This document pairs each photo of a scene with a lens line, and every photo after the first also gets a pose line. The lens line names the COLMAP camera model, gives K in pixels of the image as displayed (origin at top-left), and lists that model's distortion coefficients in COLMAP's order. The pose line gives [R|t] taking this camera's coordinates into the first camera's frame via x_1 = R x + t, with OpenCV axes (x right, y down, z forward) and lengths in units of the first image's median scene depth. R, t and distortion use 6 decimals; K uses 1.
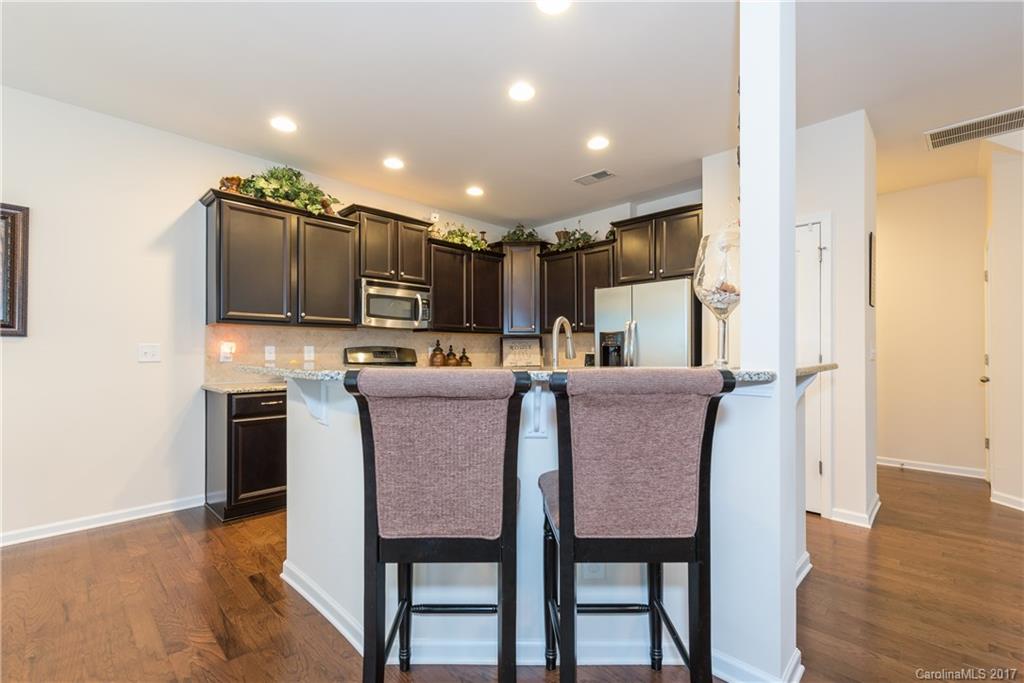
lens RADIAL K [[448.0, 0, 510.6], [0, 448.0, 349.4], [0, 0, 1]] dist [0.003372, -0.001810]
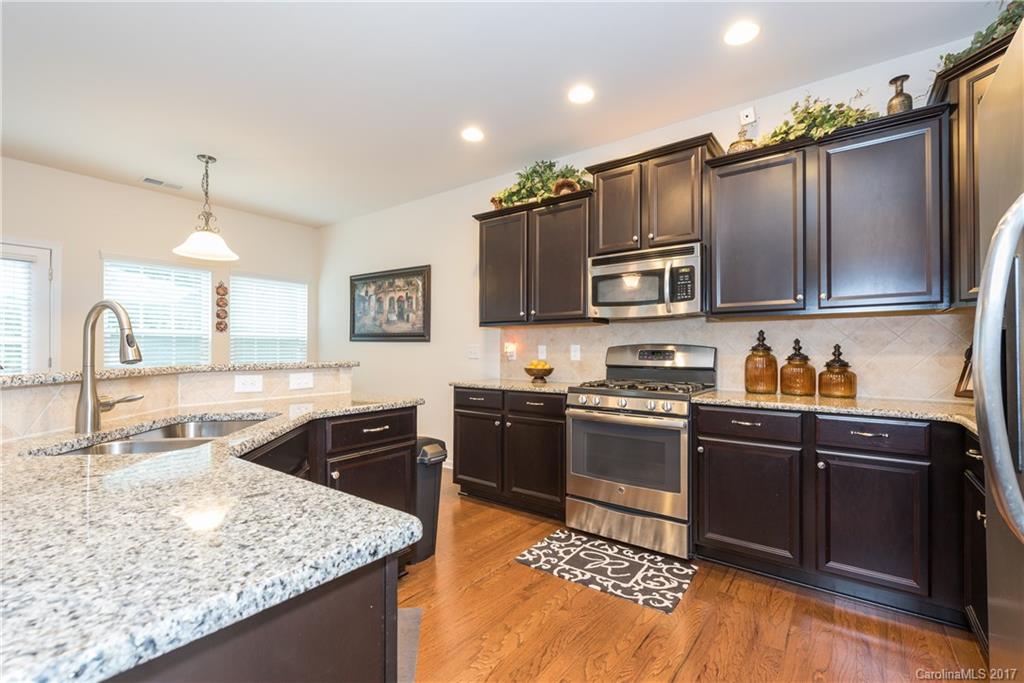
lens RADIAL K [[448.0, 0, 508.7], [0, 448.0, 347.7], [0, 0, 1]] dist [0.003372, -0.001810]
pose [[0.123825, -0.004238, -0.992295, 0.431177], [0.004599, 0.999983, -0.003697, 0.000932], [0.992293, -0.004106, 0.123842, 0.753222]]
